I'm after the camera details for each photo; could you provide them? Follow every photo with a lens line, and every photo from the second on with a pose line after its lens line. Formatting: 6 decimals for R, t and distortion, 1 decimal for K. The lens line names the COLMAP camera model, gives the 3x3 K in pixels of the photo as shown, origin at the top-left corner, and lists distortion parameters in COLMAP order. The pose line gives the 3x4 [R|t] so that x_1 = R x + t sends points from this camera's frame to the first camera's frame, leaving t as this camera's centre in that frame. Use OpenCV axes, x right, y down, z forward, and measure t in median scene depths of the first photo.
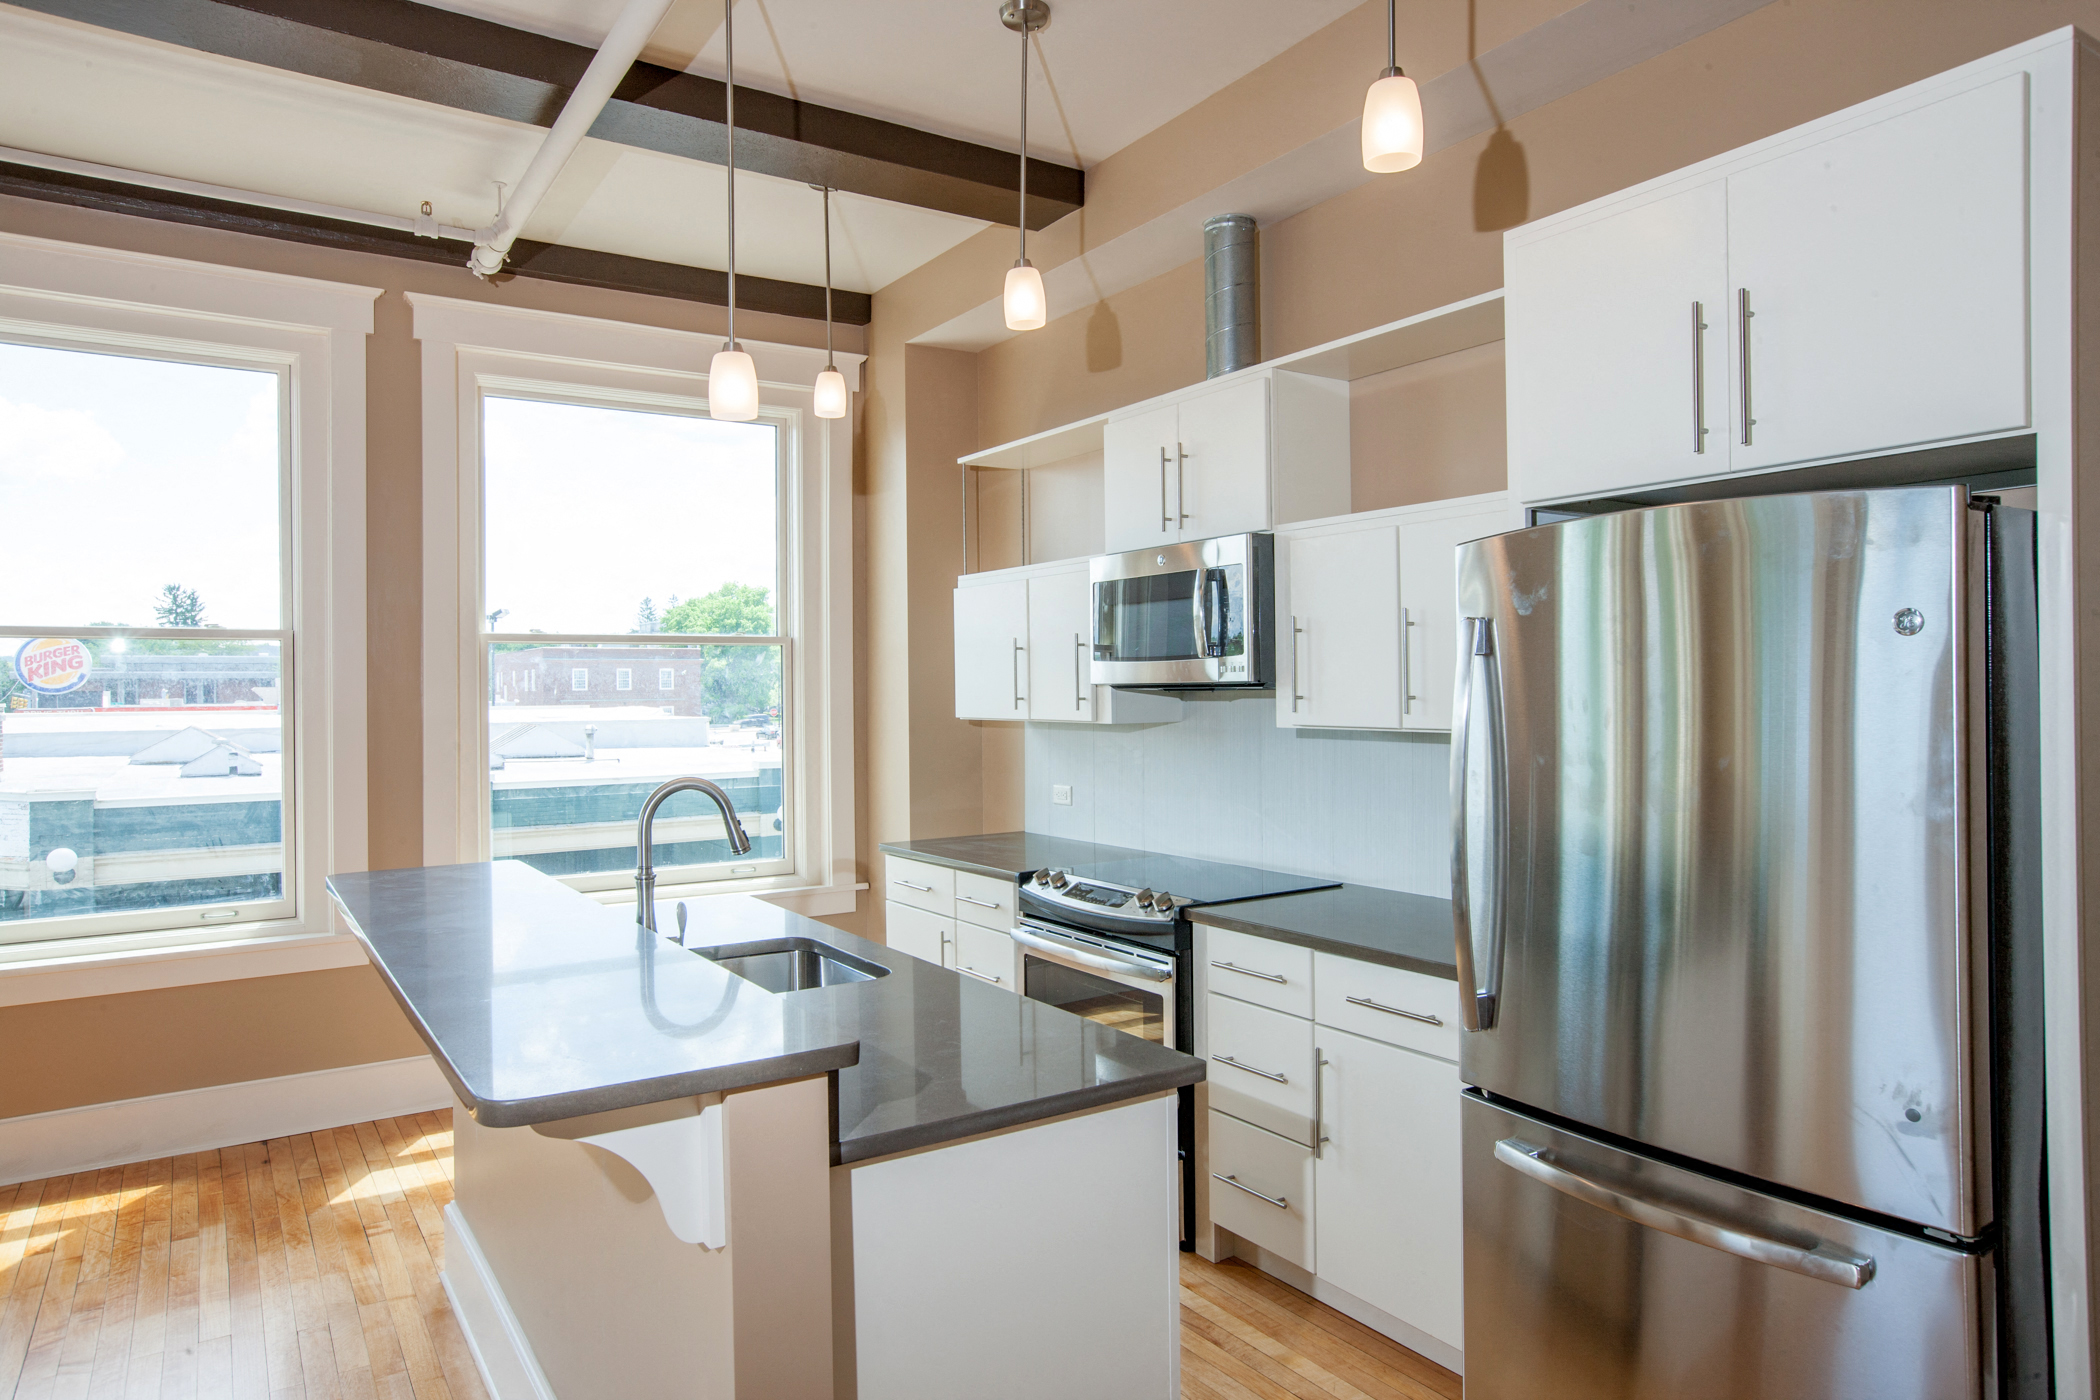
lens RADIAL K [[1339.8, 0, 1048.2], [0, 1339.8, 702.4], [0, 0, 1]] dist [-0.011578, -0.000919]
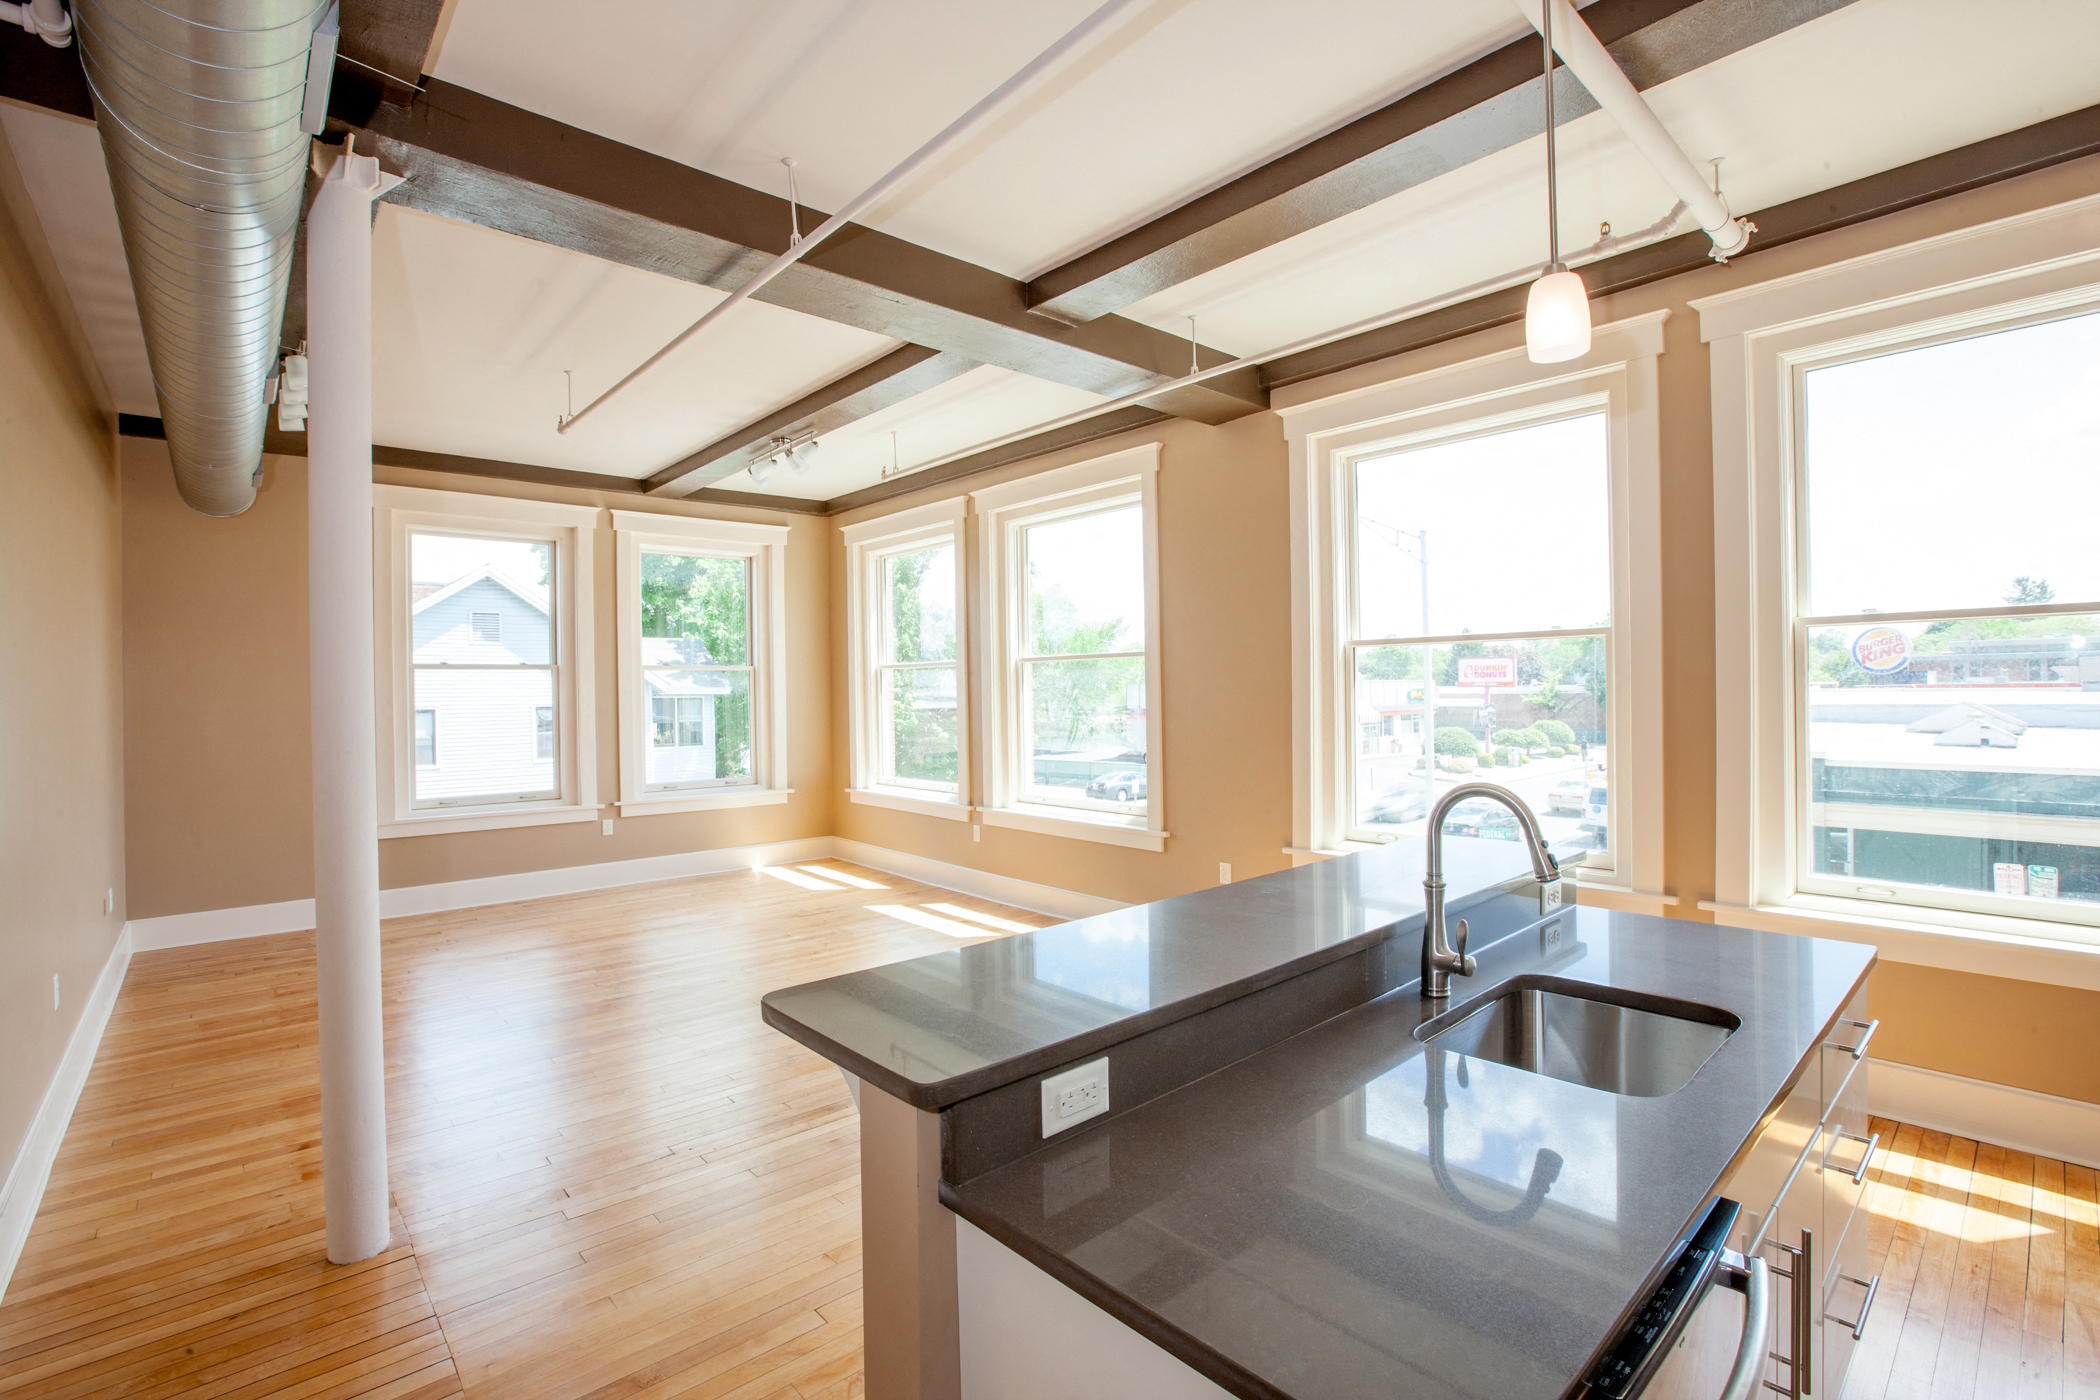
lens RADIAL K [[949.3, 0, 1049.5], [0, 949.3, 695.9], [0, 0, 1]] dist [0.001901, 0.000176]
pose [[0.162800, 0.012804, -0.986576, 0.177288], [0.004176, 0.999898, 0.013666, -0.006452], [0.986650, -0.006345, 0.162730, 0.356958]]
